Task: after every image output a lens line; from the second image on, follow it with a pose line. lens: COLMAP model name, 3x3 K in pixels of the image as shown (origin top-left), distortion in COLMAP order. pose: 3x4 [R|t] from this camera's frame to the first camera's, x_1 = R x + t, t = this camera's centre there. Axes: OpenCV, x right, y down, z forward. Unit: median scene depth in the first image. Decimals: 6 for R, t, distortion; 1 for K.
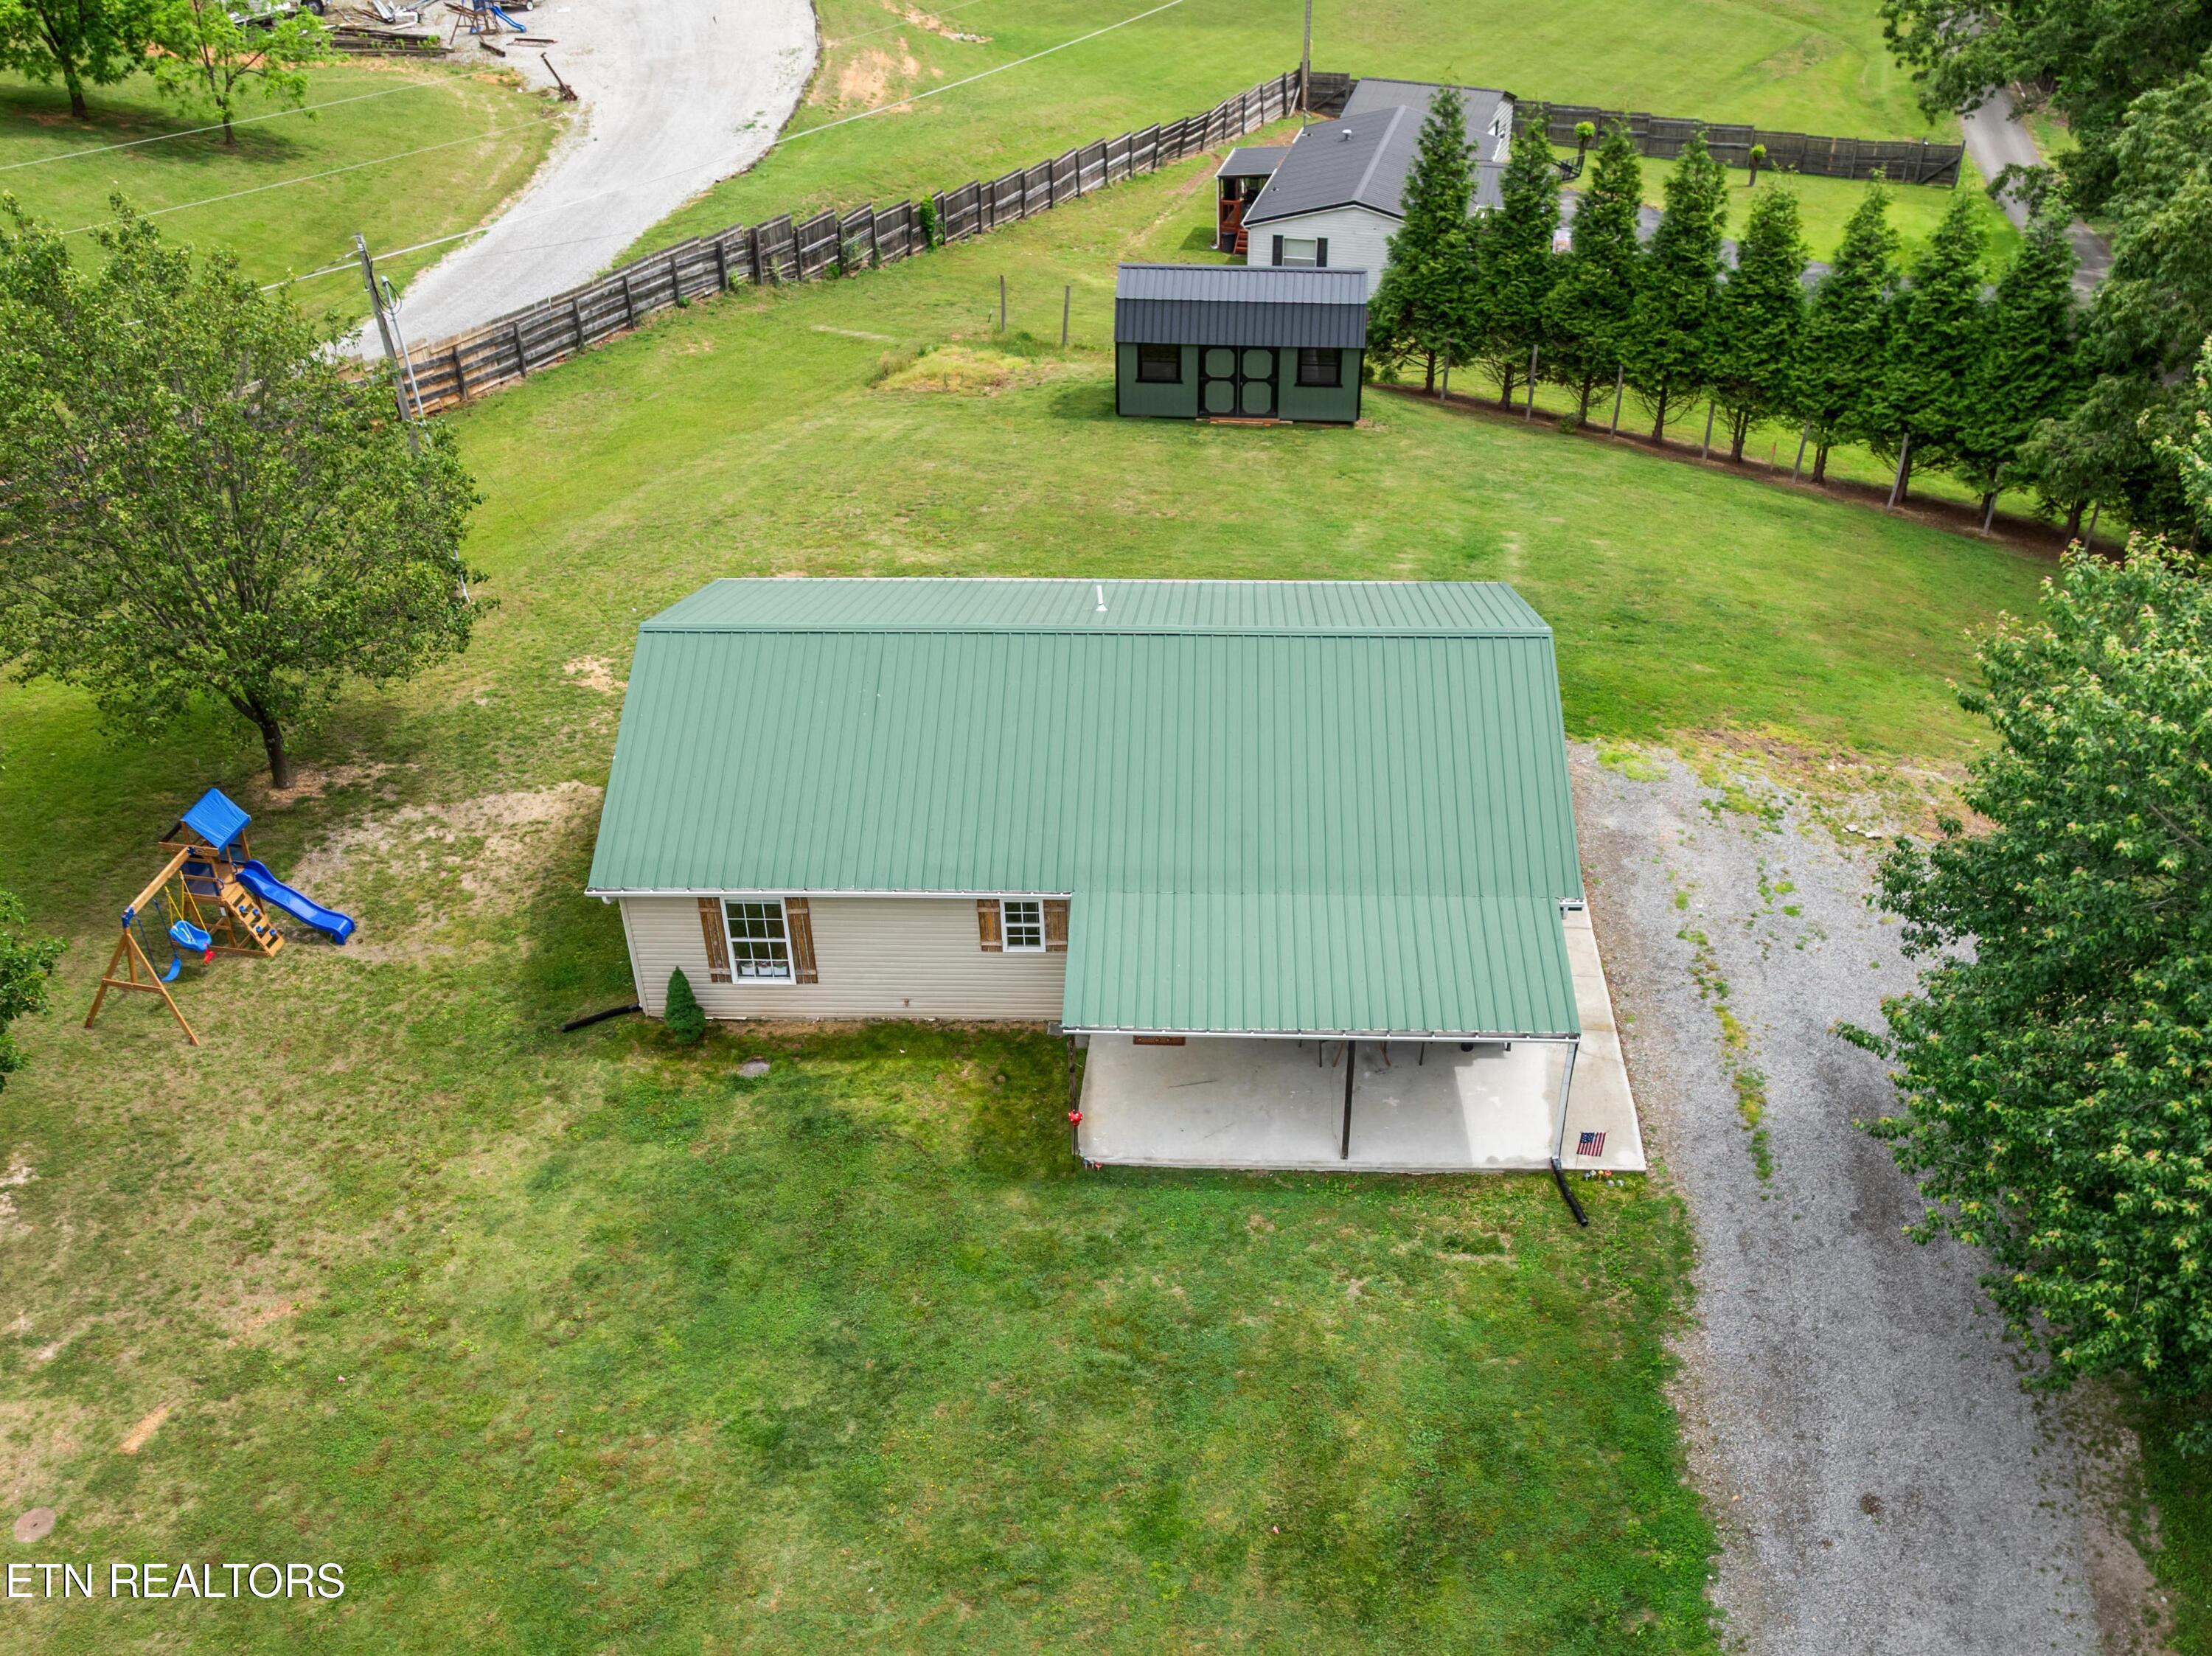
lens RADIAL K [[2123.1, 0, 1106.0], [0, 2123.1, 828.0], [0, 0, 1]] dist [-0.016478, -0.011289]
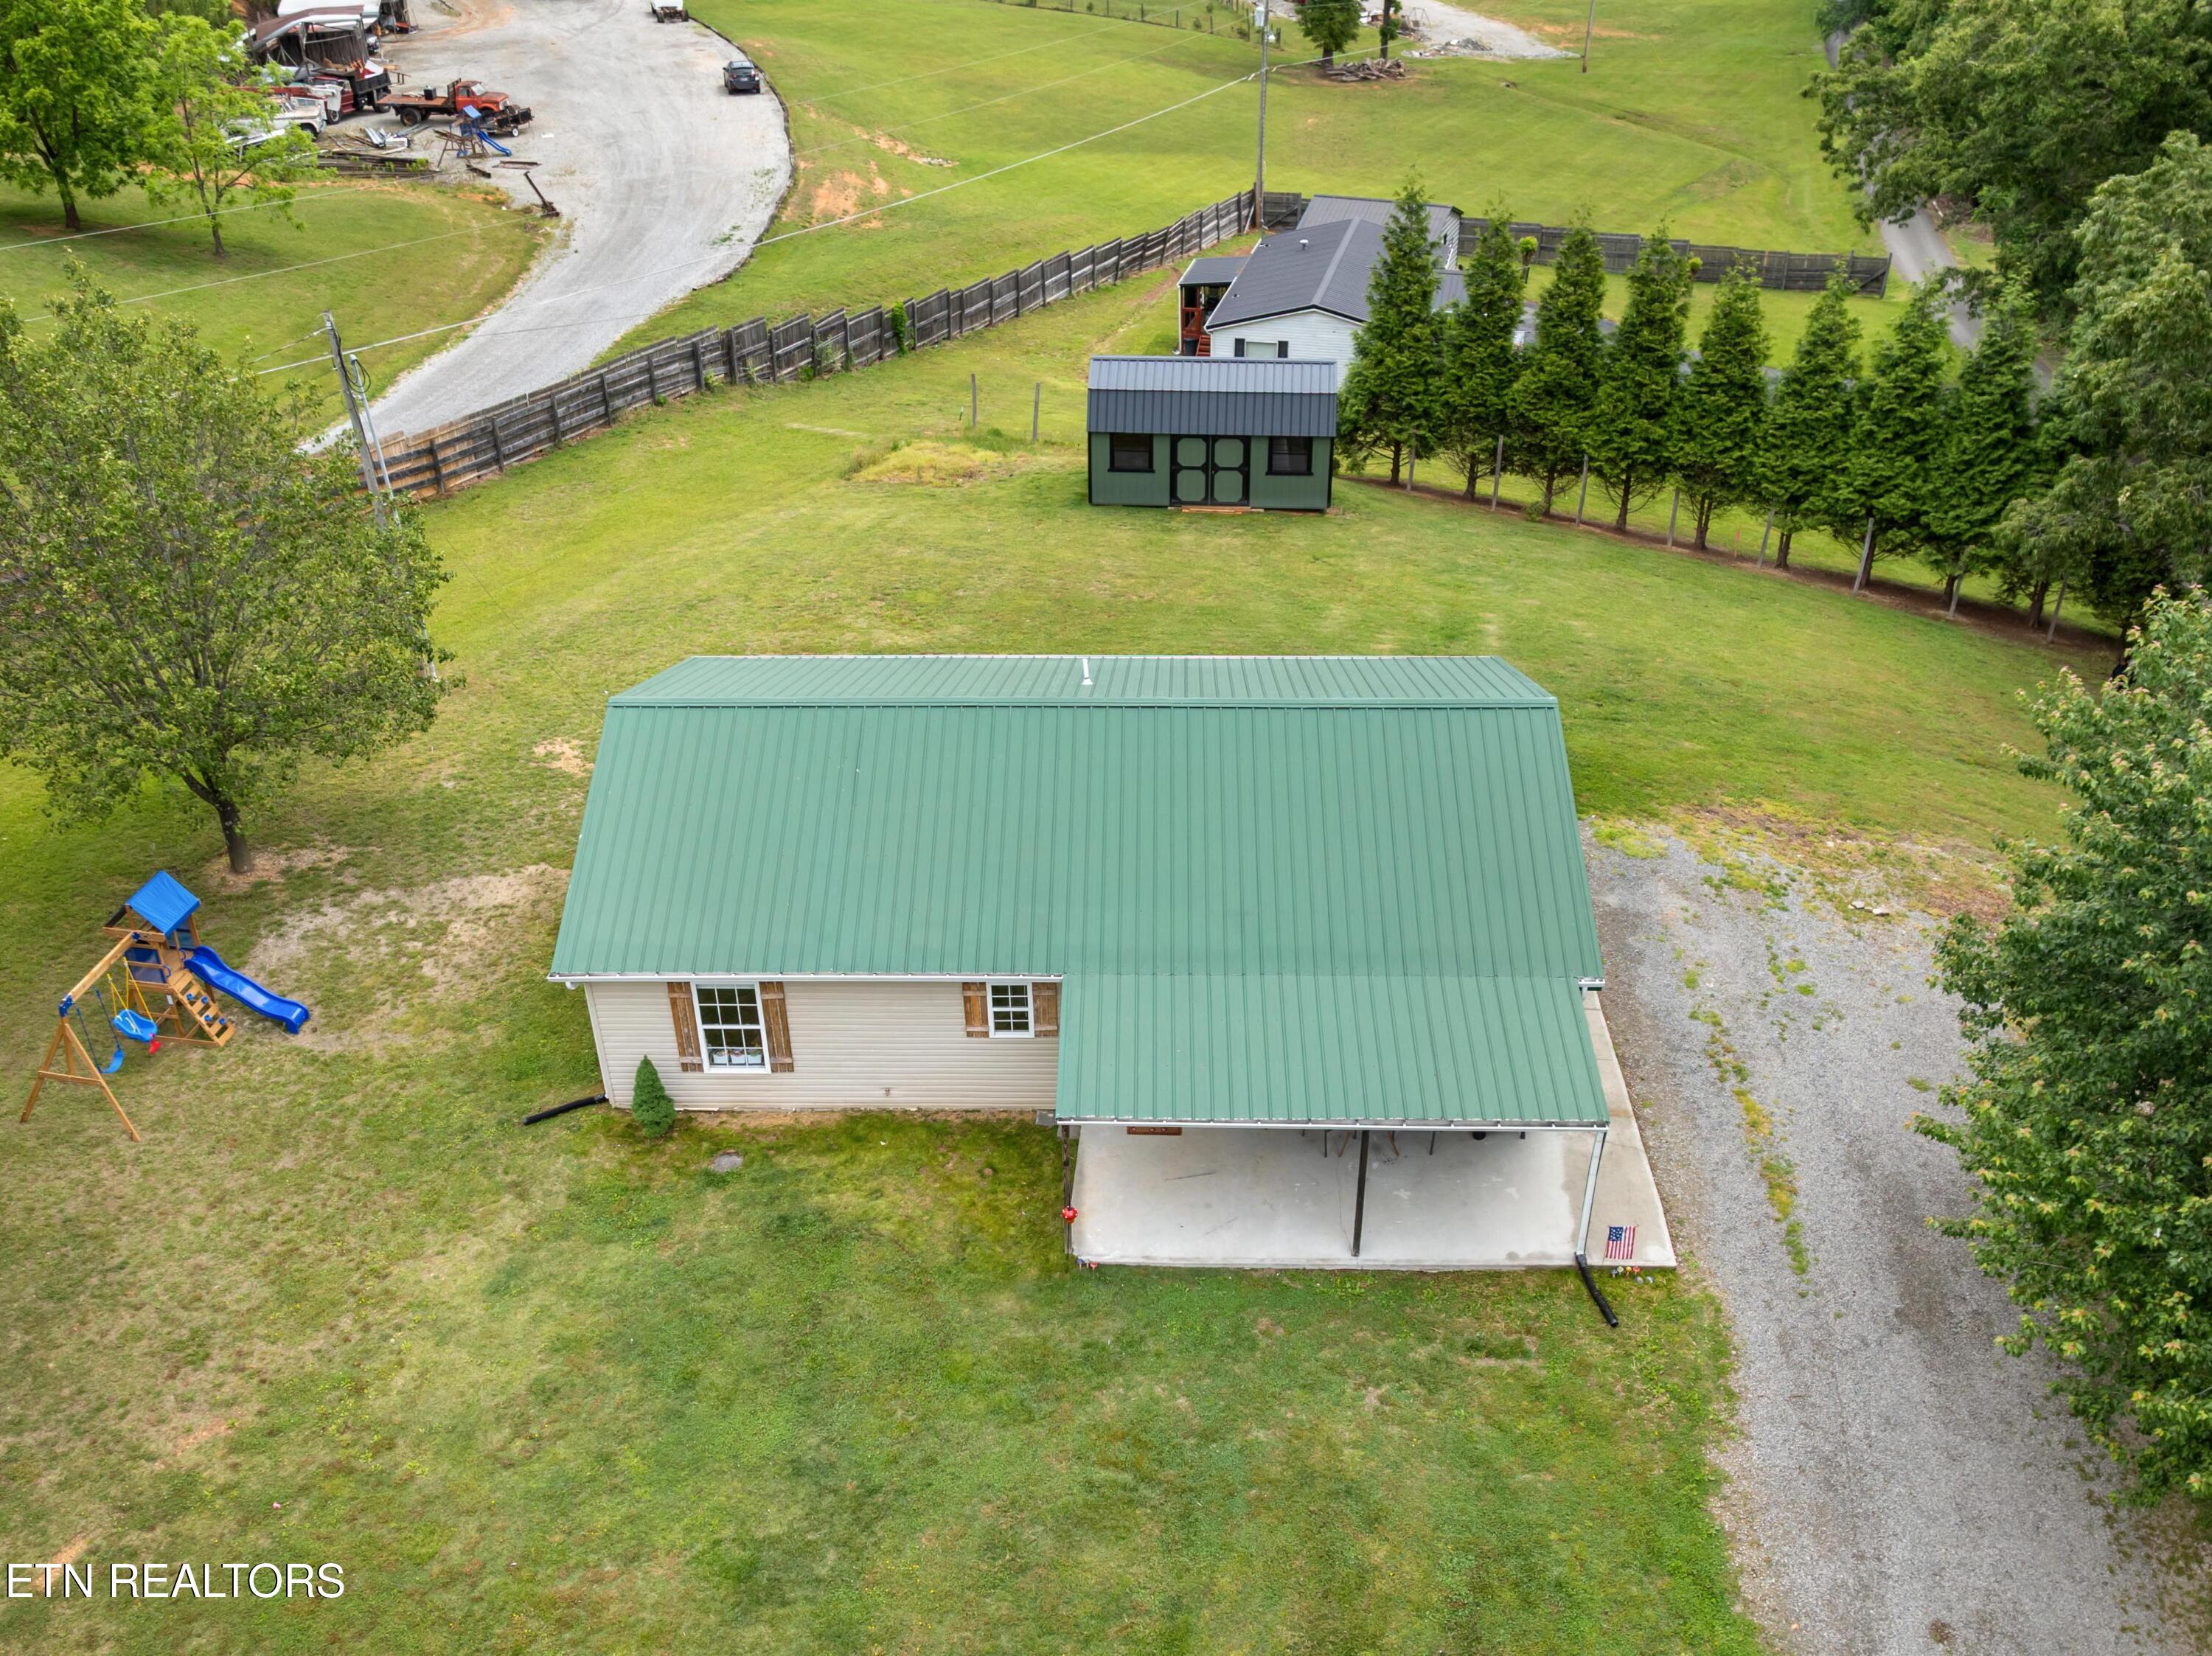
lens RADIAL K [[2009.0, 0, 1115.4], [0, 2009.0, 843.3], [0, 0, 1]] dist [-0.011456, -0.027546]
pose [[0.999663, -0.003775, 0.025666, -0.012813], [0.004723, 0.999306, -0.036959, 0.004139], [-0.025508, 0.037068, 0.998987, 0.082725]]
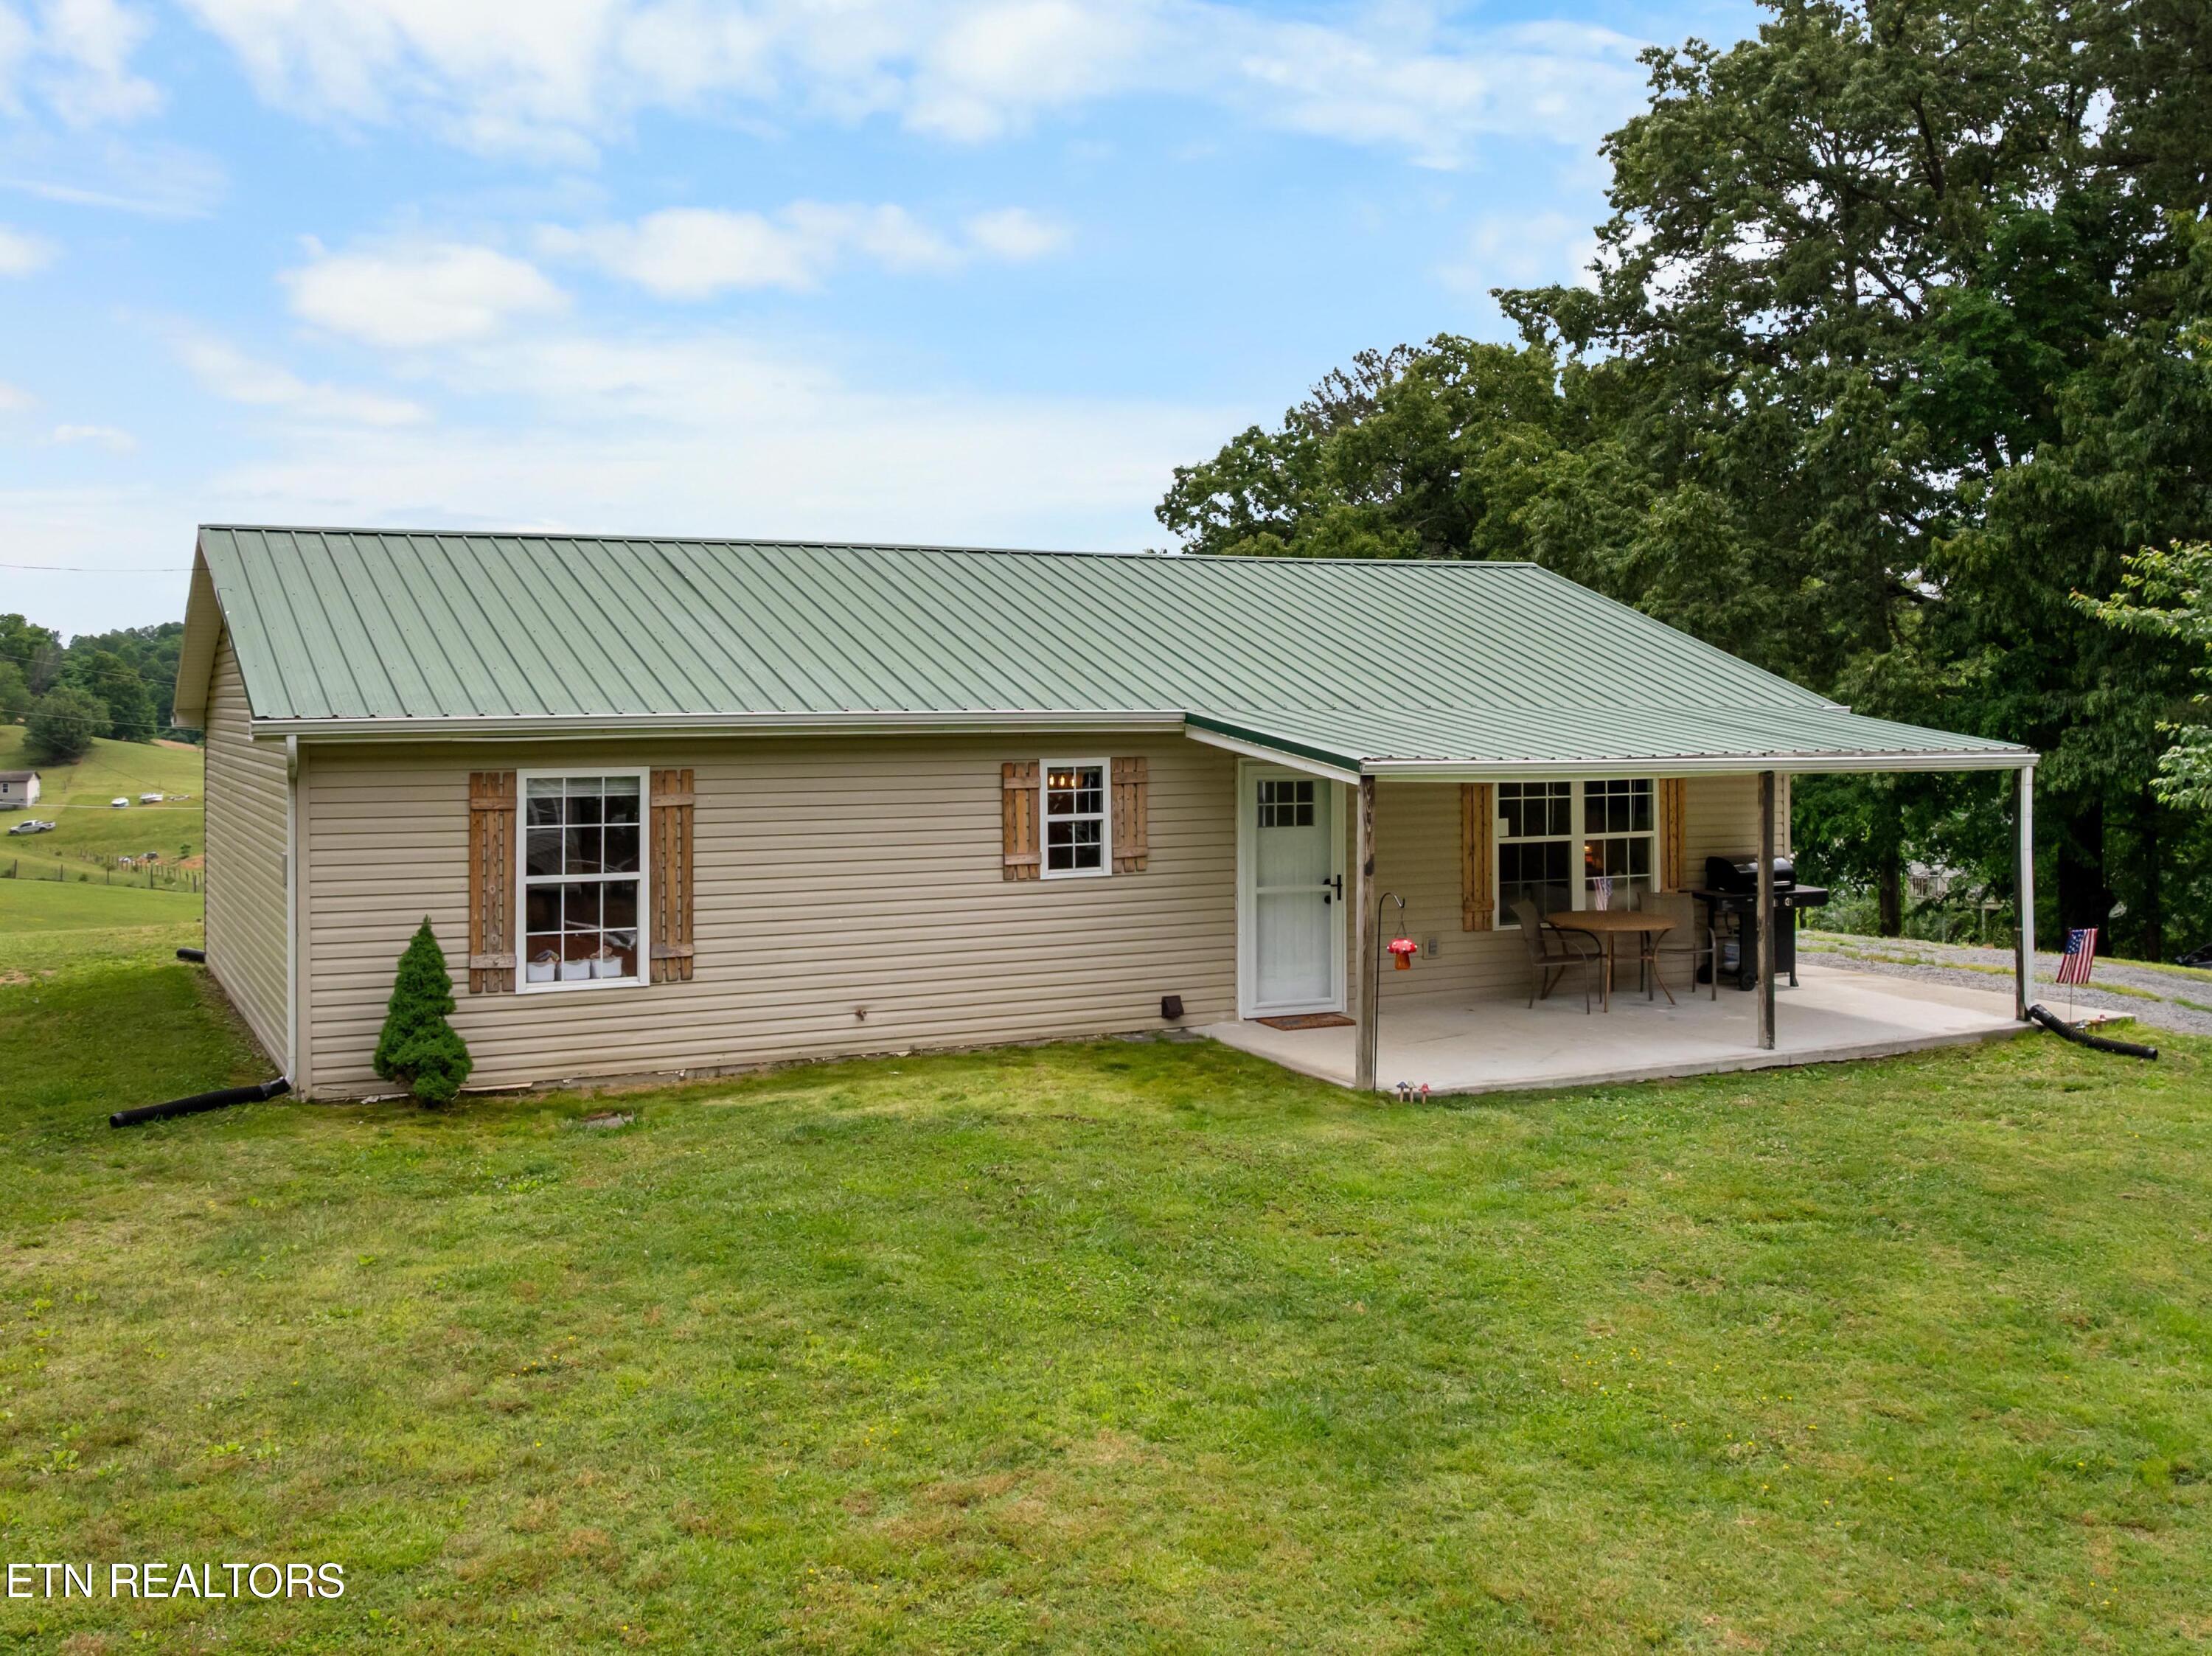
lens RADIAL K [[2123.1, 0, 1106.0], [0, 2123.1, 828.0], [0, 0, 1]] dist [-0.016478, -0.011289]
pose [[0.868882, -0.002157, 0.495015, -0.258962], [0.264295, 0.847557, -0.460213, 0.258059], [-0.418560, 0.530701, 0.736997, 0.506789]]
